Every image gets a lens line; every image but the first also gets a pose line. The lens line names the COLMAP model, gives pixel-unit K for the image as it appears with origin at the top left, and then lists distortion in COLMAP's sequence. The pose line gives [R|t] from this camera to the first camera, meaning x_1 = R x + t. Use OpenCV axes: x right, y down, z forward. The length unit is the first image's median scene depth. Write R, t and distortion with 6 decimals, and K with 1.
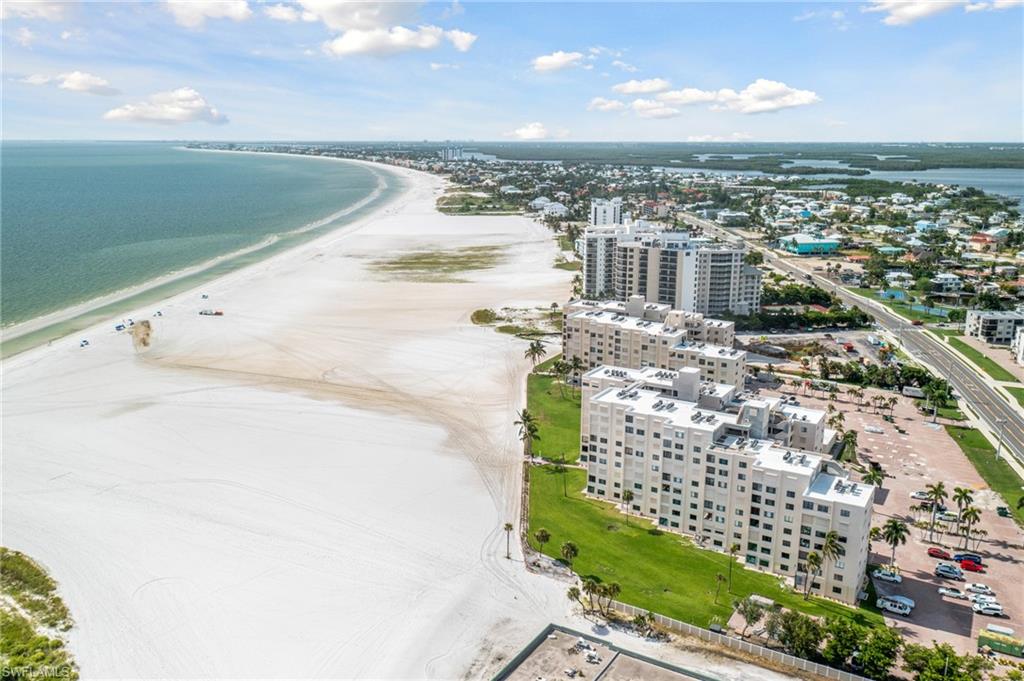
lens RADIAL K [[773.8, 0, 512.0], [0, 773.8, 340.5], [0, 0, 1]] dist [-0.012596, 0.005450]
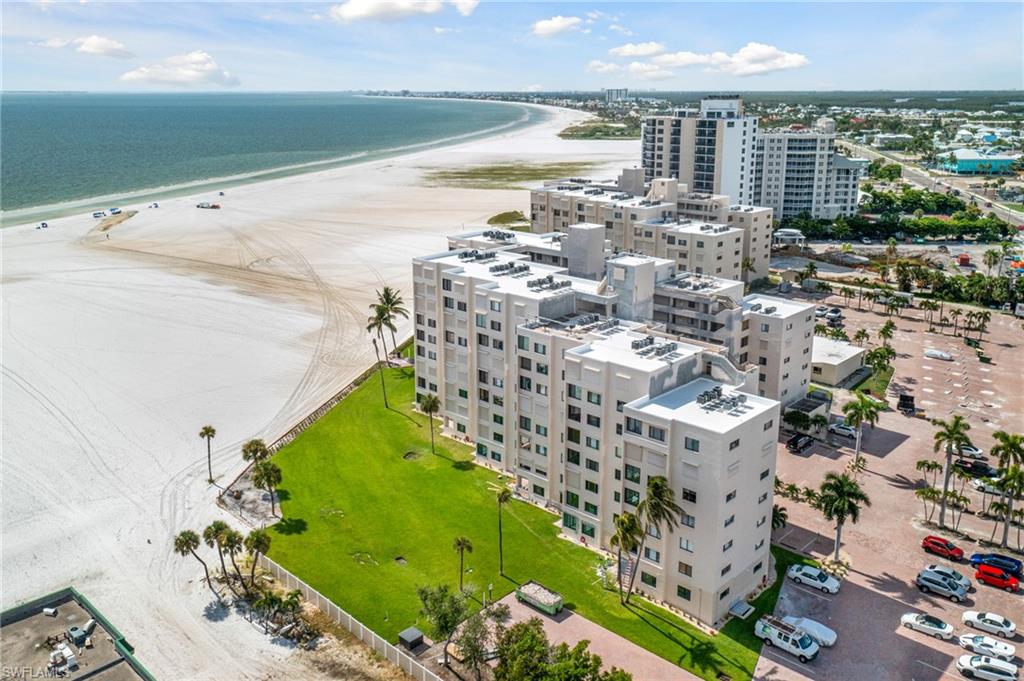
lens RADIAL K [[807.8, 0, 512.6], [0, 807.8, 290.6], [0, 0, 1]] dist [-0.013364, -0.004542]
pose [[0.979664, 0.044829, -0.195573, 0.298324], [-0.044949, 0.998982, 0.003830, 0.090358], [0.195546, 0.005039, 0.980682, 0.325837]]
